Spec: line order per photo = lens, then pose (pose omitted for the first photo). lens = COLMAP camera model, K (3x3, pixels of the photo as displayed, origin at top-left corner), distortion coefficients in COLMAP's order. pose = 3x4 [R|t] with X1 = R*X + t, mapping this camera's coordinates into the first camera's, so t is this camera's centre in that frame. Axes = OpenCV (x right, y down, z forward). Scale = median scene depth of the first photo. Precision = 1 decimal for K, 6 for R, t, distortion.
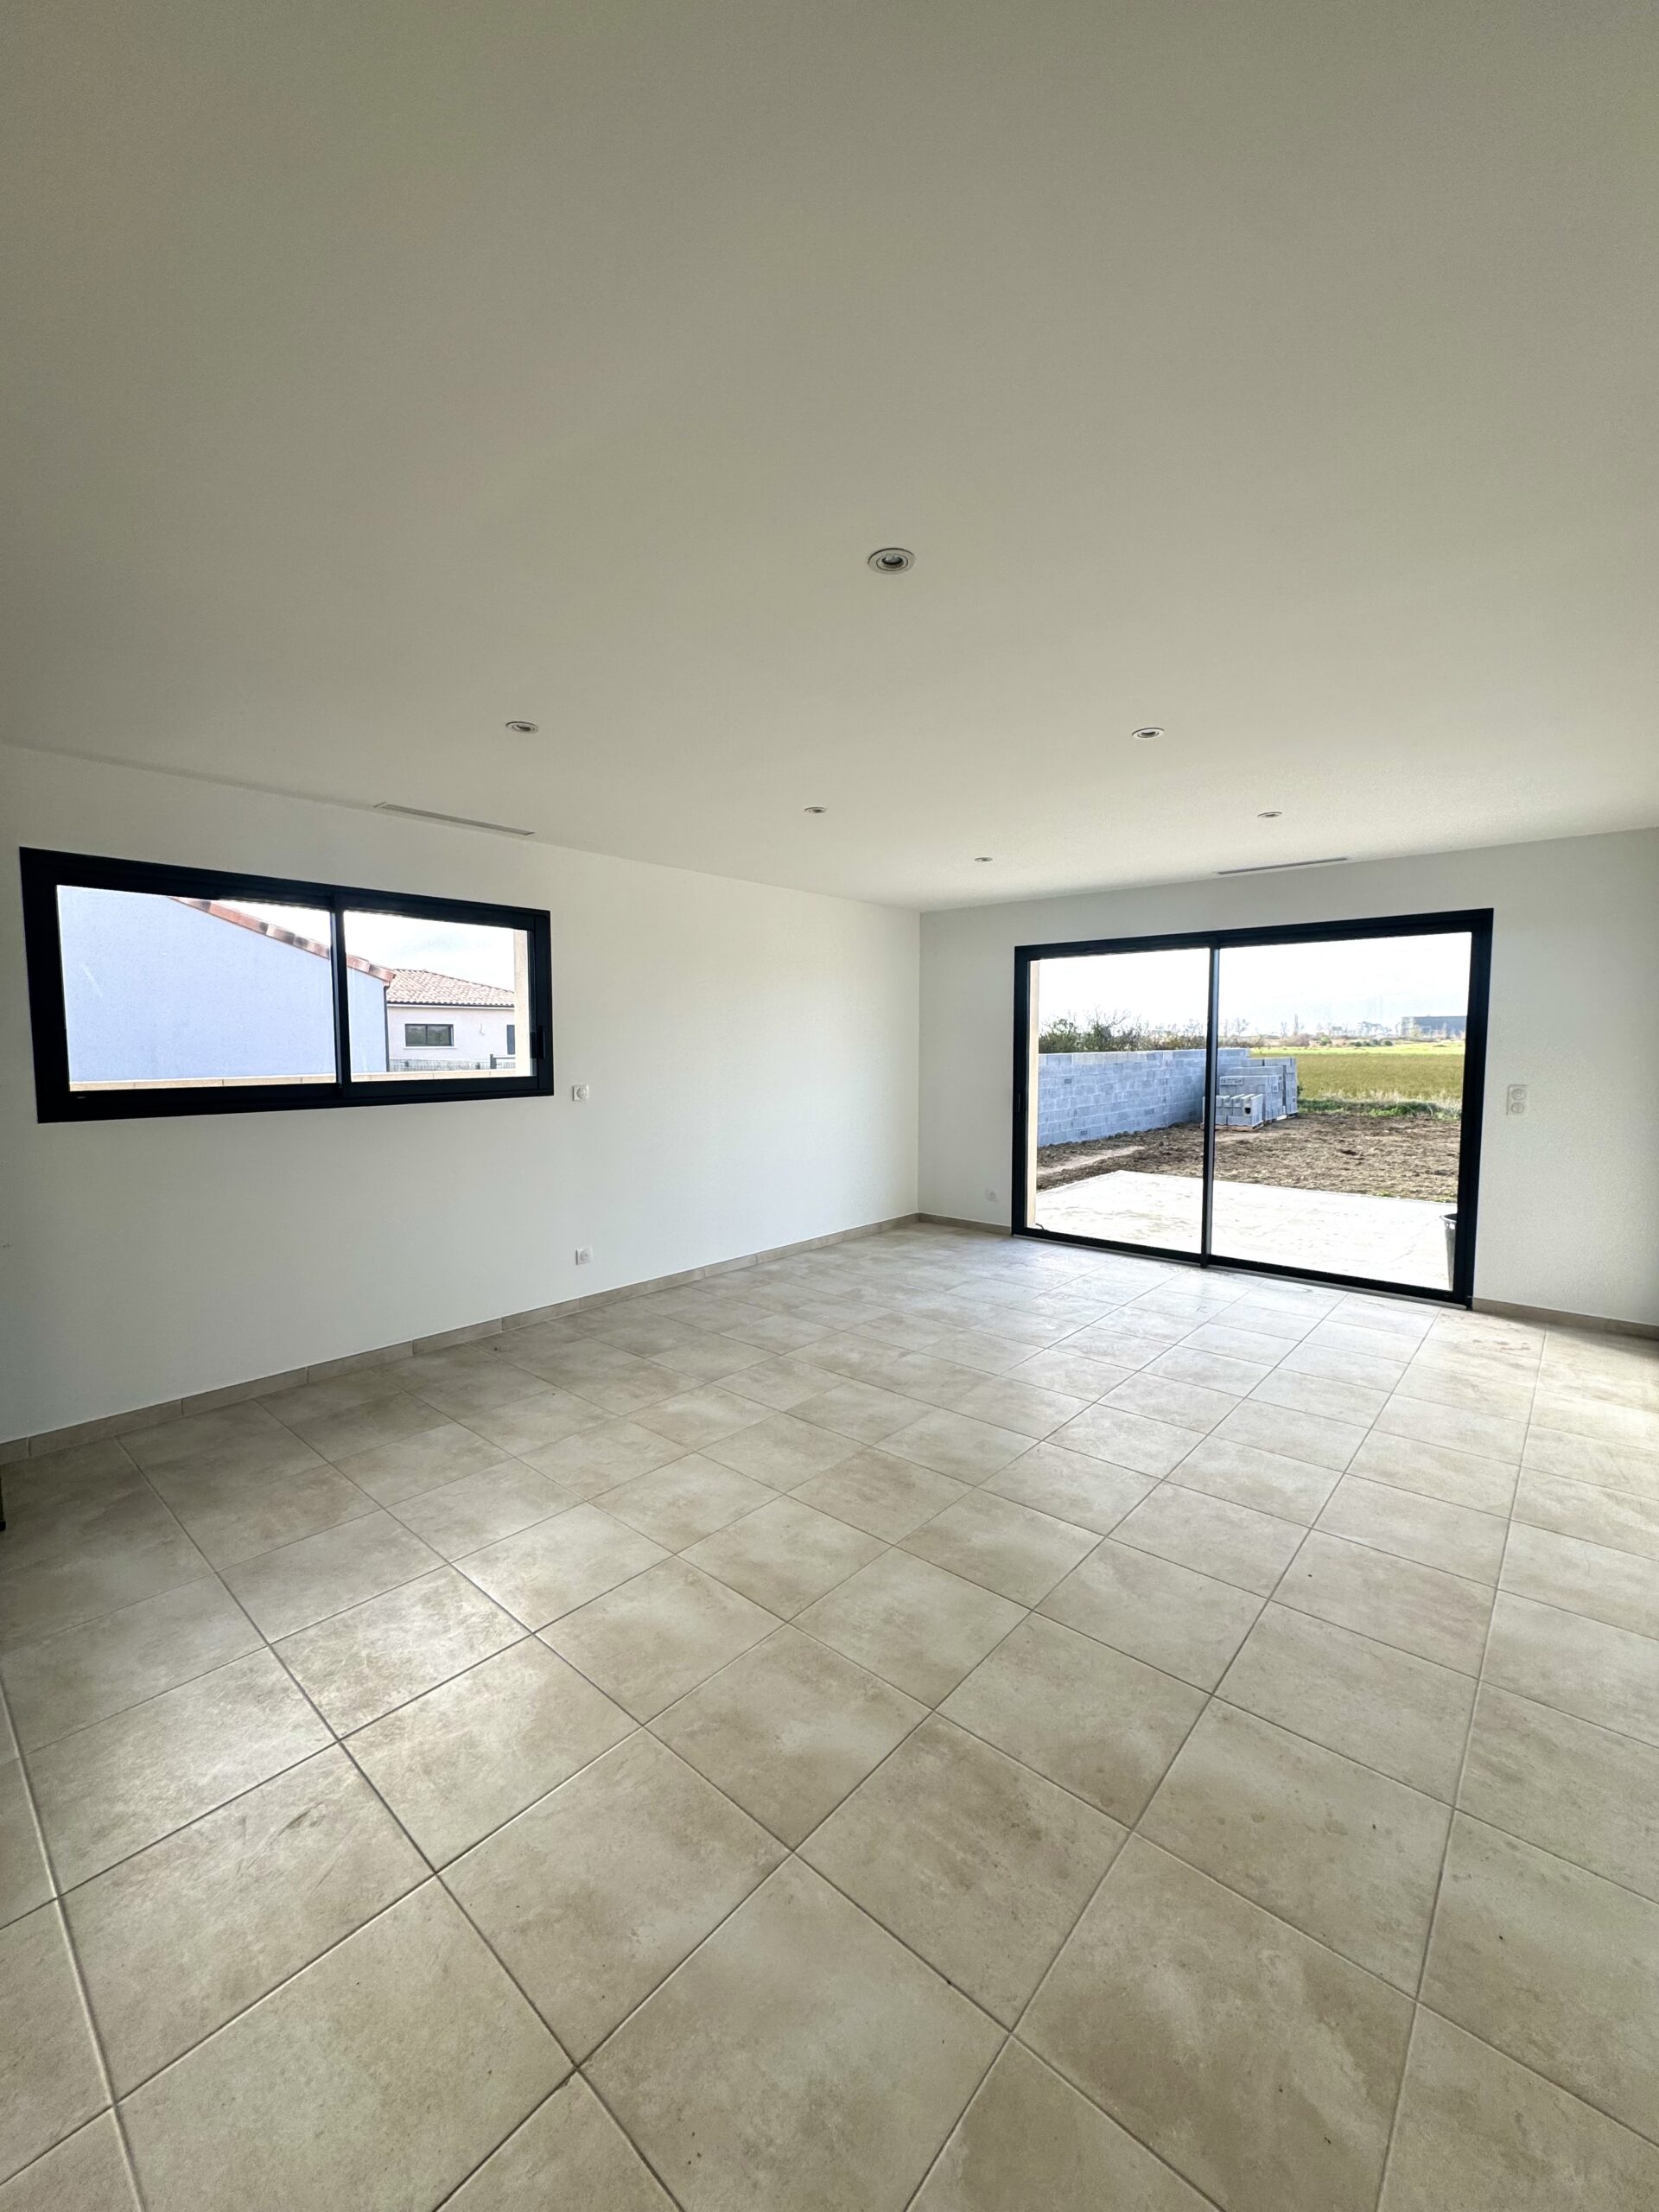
lens RADIAL K [[891.0, 0, 826.8], [0, 891.0, 1106.4], [0, 0, 1]] dist [0.001442, 0.001833]
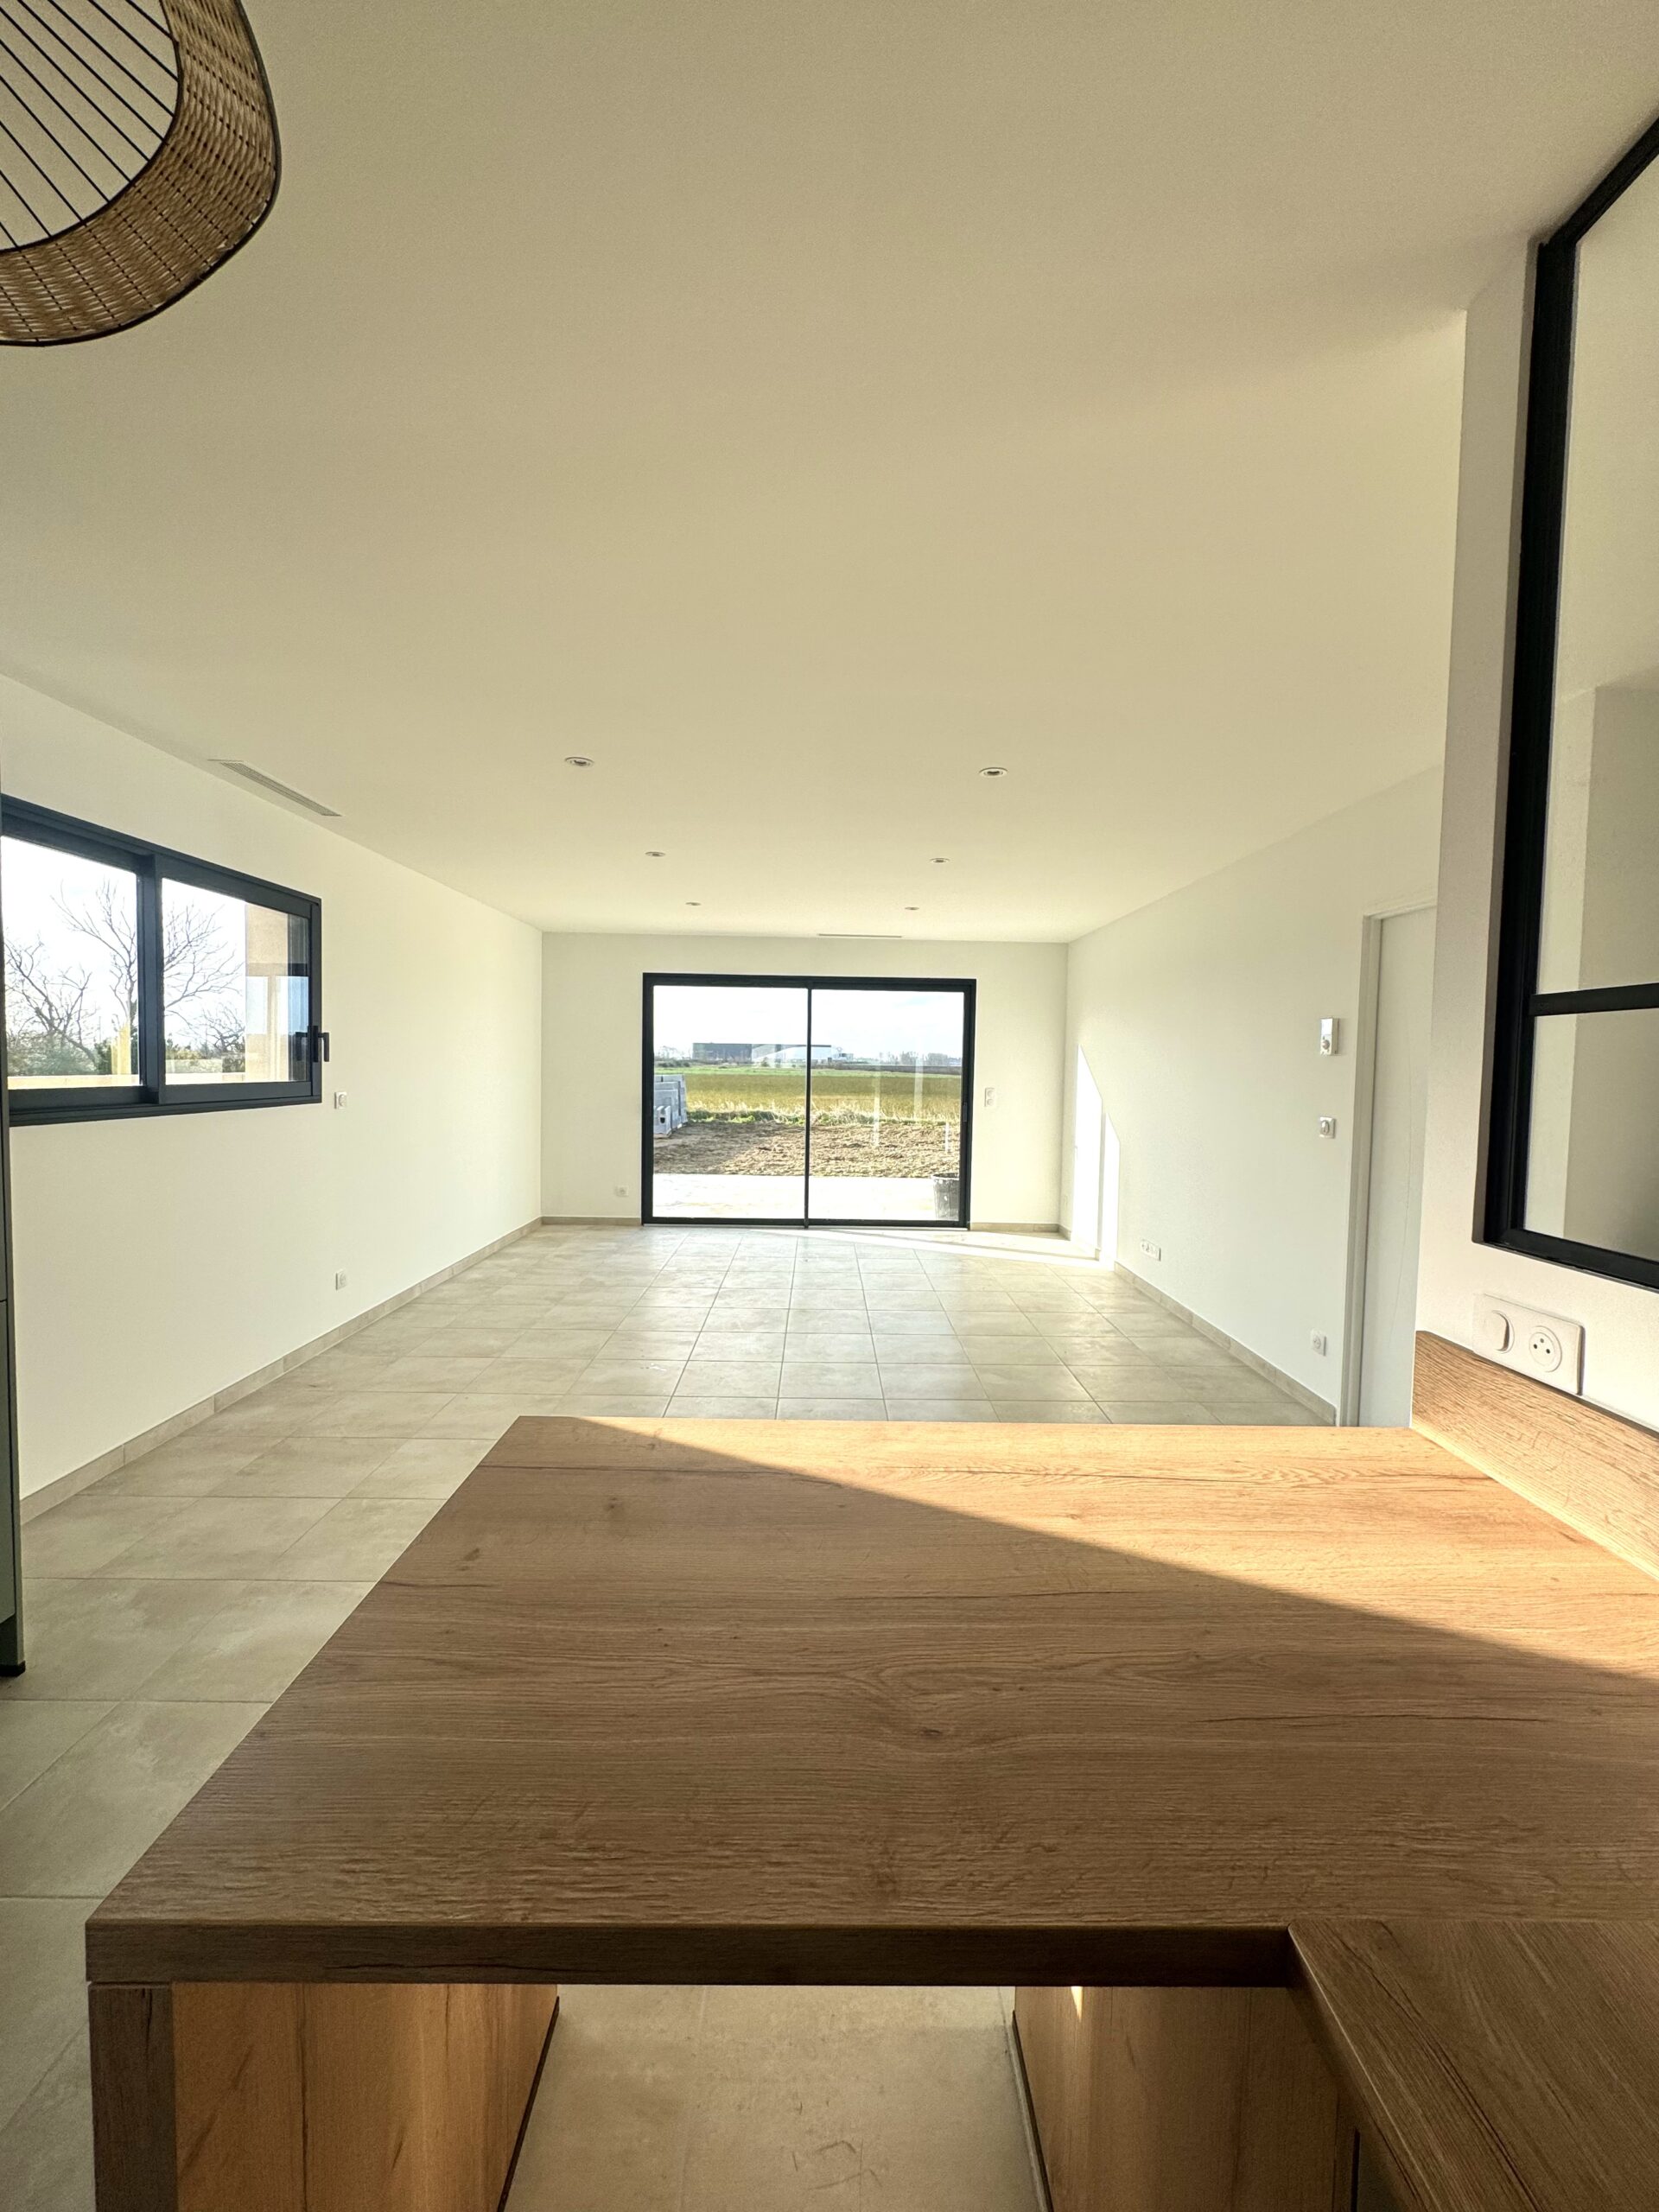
lens RADIAL K [[891.0, 0, 836.8], [0, 891.0, 1106.9], [0, 0, 1]] dist [0.001442, 0.001833]
pose [[0.738670, -0.017138, 0.673850, -0.443794], [0.030982, 0.999483, -0.008542, 0.013070], [-0.673355, 0.027187, 0.738819, -0.014837]]
